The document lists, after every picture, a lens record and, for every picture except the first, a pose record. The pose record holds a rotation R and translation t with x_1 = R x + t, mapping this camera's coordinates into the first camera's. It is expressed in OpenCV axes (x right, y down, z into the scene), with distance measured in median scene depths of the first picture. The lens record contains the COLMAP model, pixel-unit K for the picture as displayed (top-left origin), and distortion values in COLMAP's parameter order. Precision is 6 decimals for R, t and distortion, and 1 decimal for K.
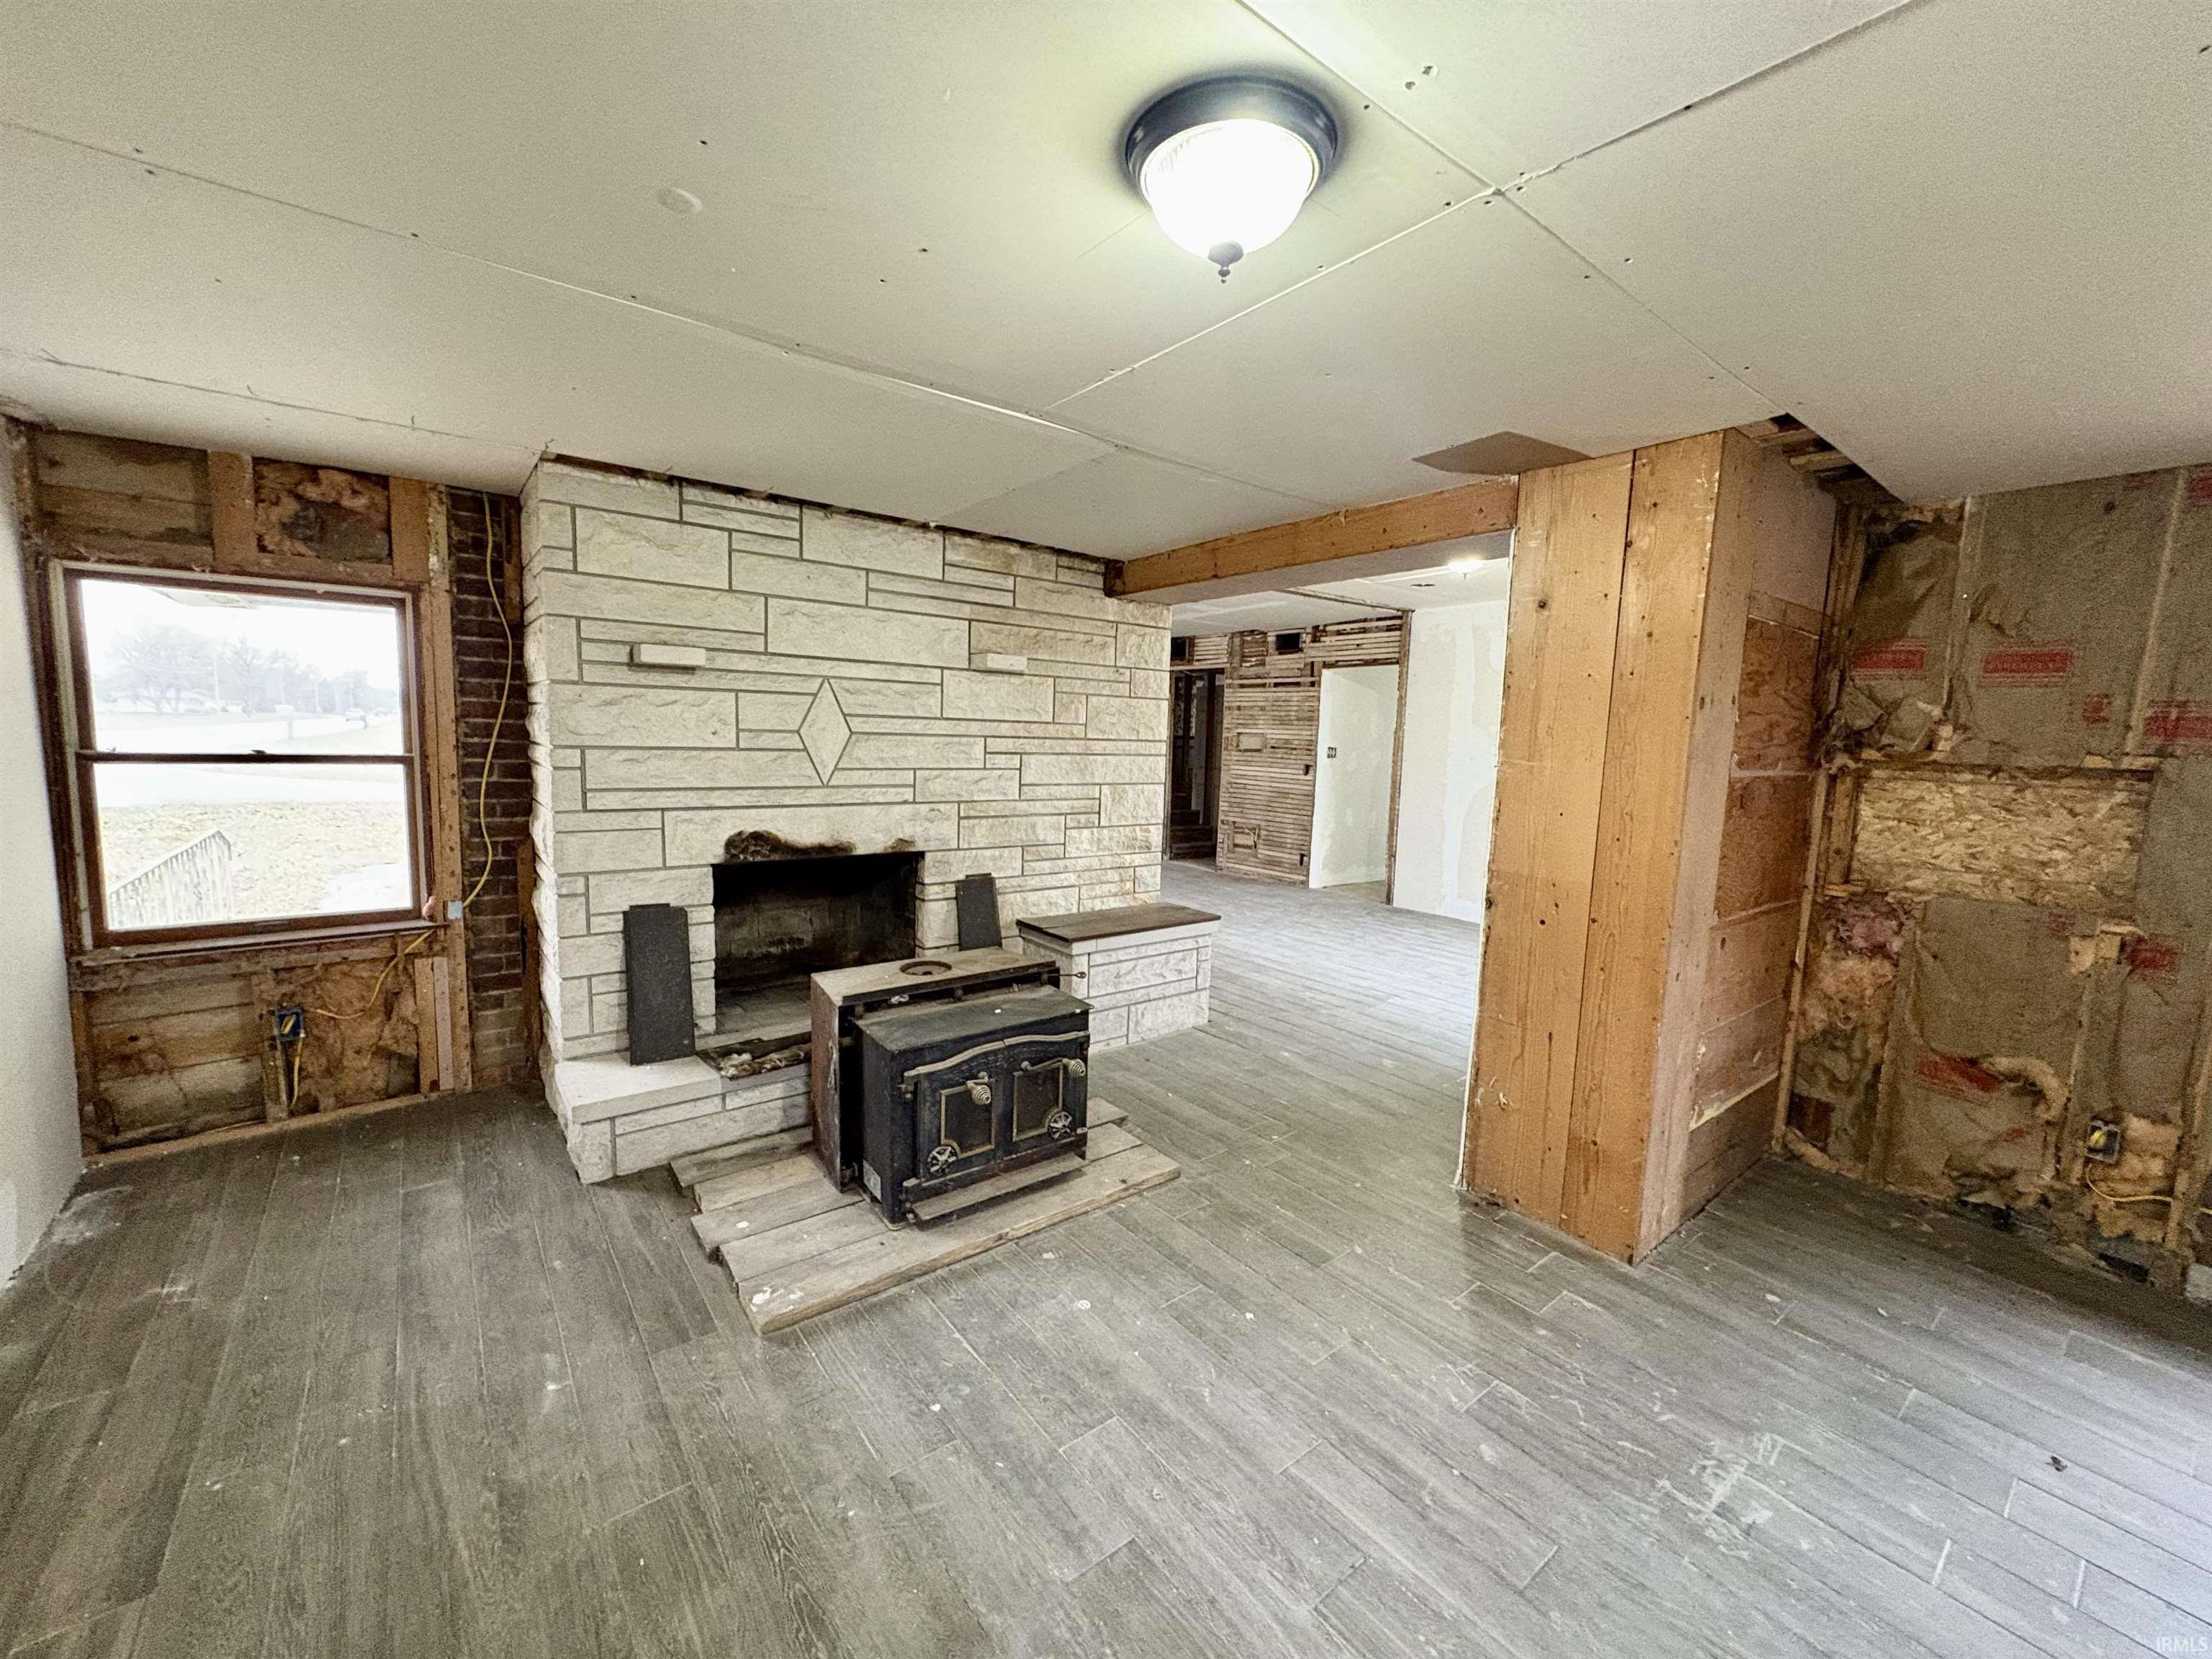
lens RADIAL K [[879.5, 0, 1104.9], [0, 879.5, 827.1], [0, 0, 1]] dist [-0.000837, -0.001055]
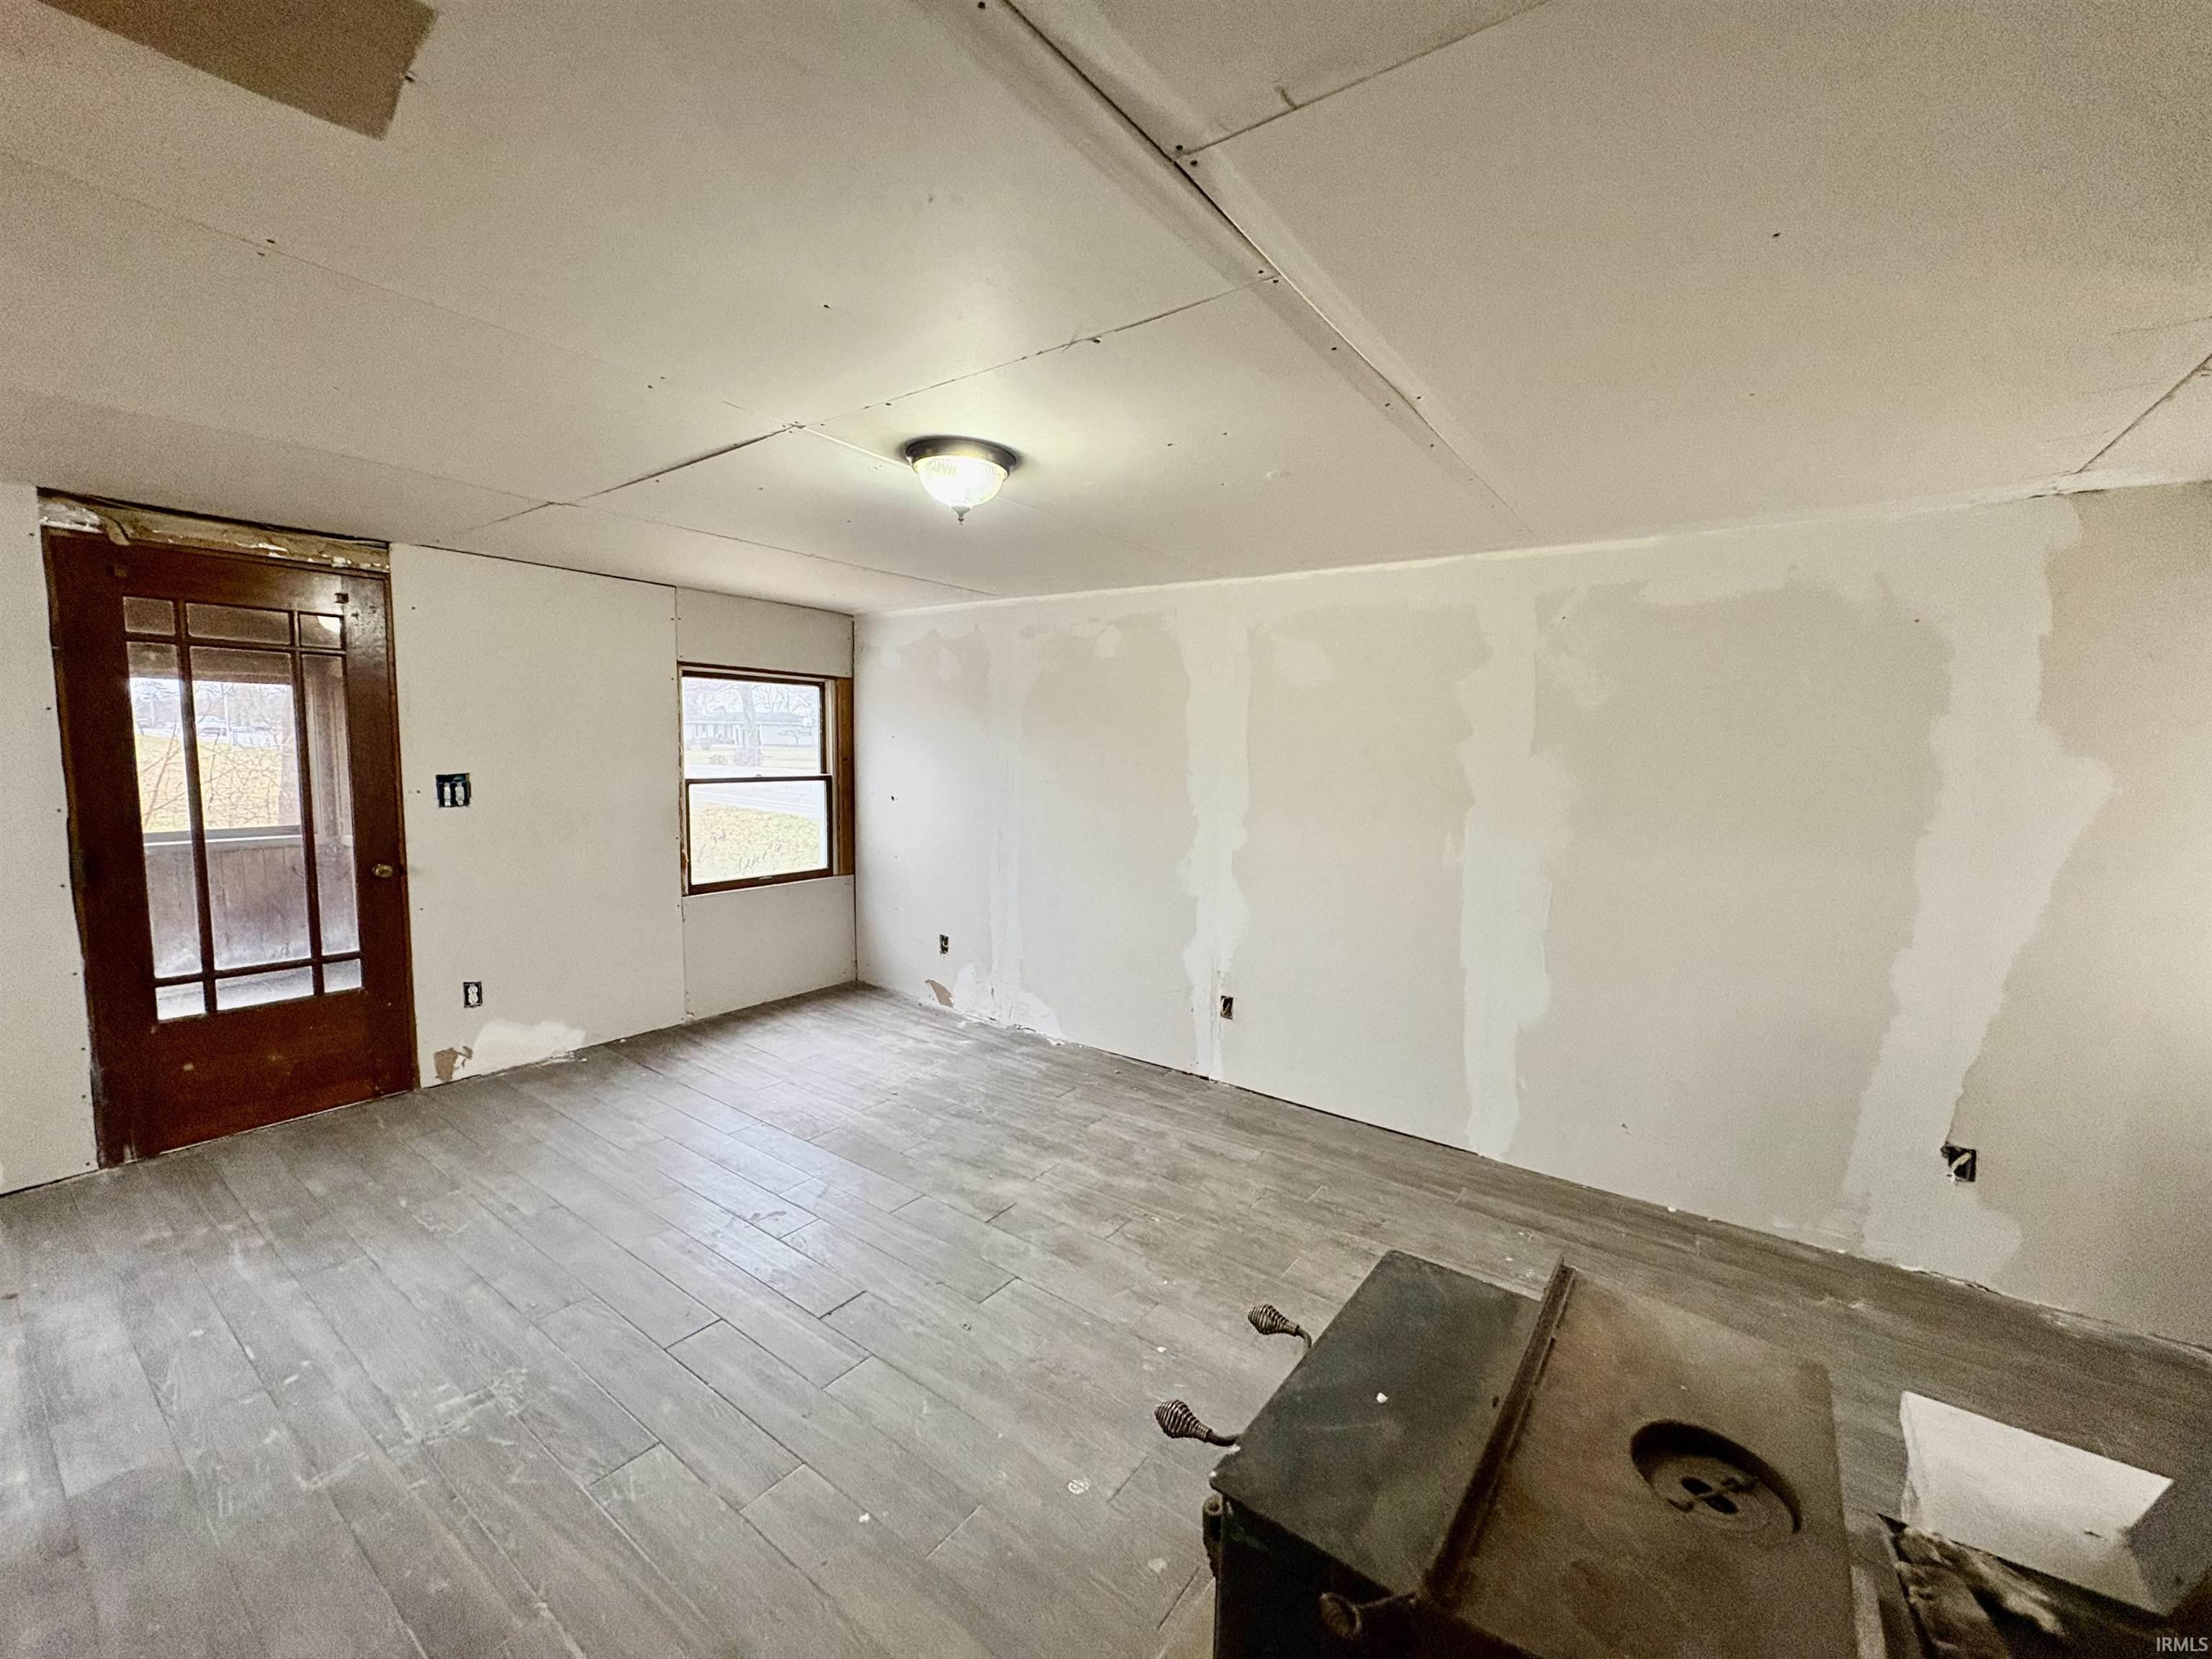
lens RADIAL K [[879.5, 0, 1106.5], [0, 879.5, 834.1], [0, 0, 1]] dist [-0.000837, -0.001055]
pose [[-0.960569, -0.018614, -0.277418, 0.220043], [-0.072405, 0.980078, 0.184947, -0.234229], [0.268448, 0.197741, -0.942780, 1.953464]]
